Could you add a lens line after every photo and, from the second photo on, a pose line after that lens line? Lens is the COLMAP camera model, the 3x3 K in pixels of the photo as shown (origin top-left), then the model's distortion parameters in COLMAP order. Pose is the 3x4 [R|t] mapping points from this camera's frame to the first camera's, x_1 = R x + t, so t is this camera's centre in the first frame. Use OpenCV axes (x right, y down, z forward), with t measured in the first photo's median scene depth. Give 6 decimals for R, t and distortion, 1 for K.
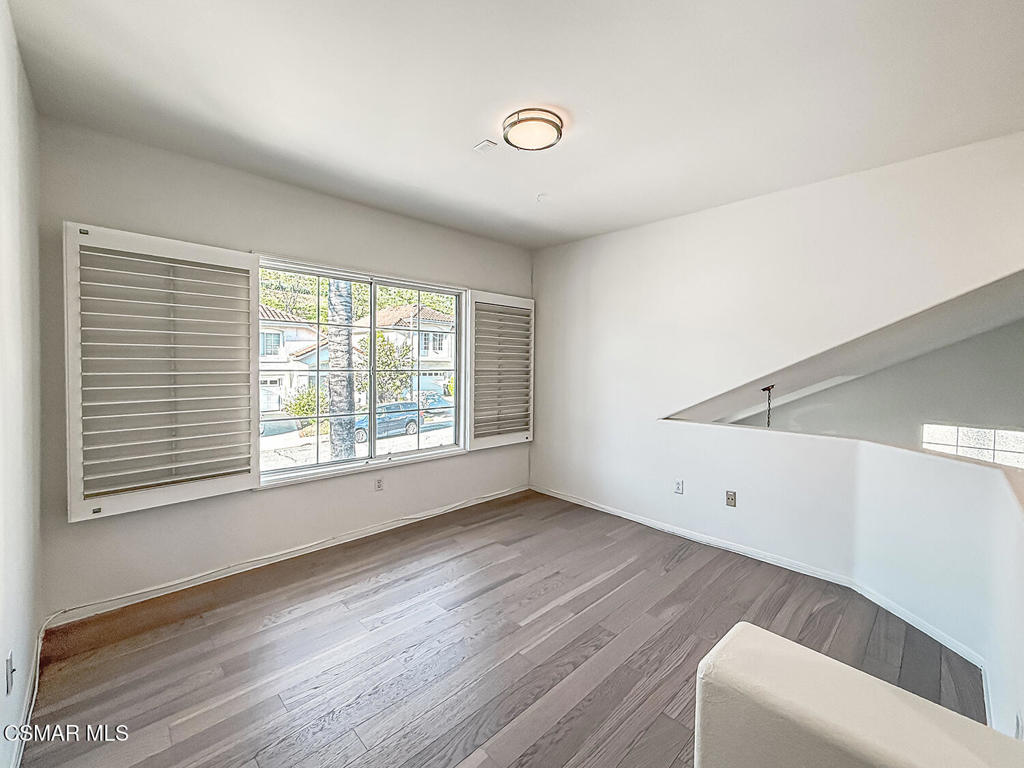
lens RADIAL K [[412.6, 0, 512.1], [0, 412.6, 378.0], [0, 0, 1]] dist [0.000105, 0.000011]
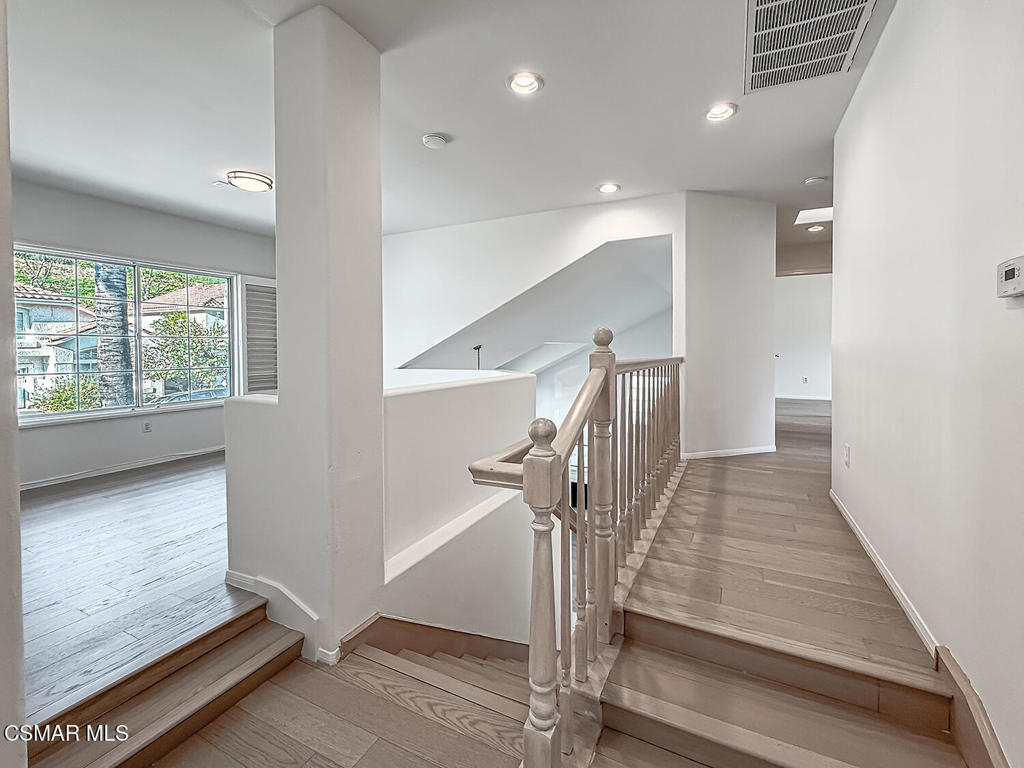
lens RADIAL K [[412.6, 0, 551.6], [0, 412.6, 359.6], [0, 0, 1]] dist [0.000105, 0.000011]
pose [[0.921540, -0.030352, 0.387095, 0.188977], [0.034316, 0.999405, -0.003331, 0.056902], [-0.386764, 0.016354, 0.922034, -0.362322]]
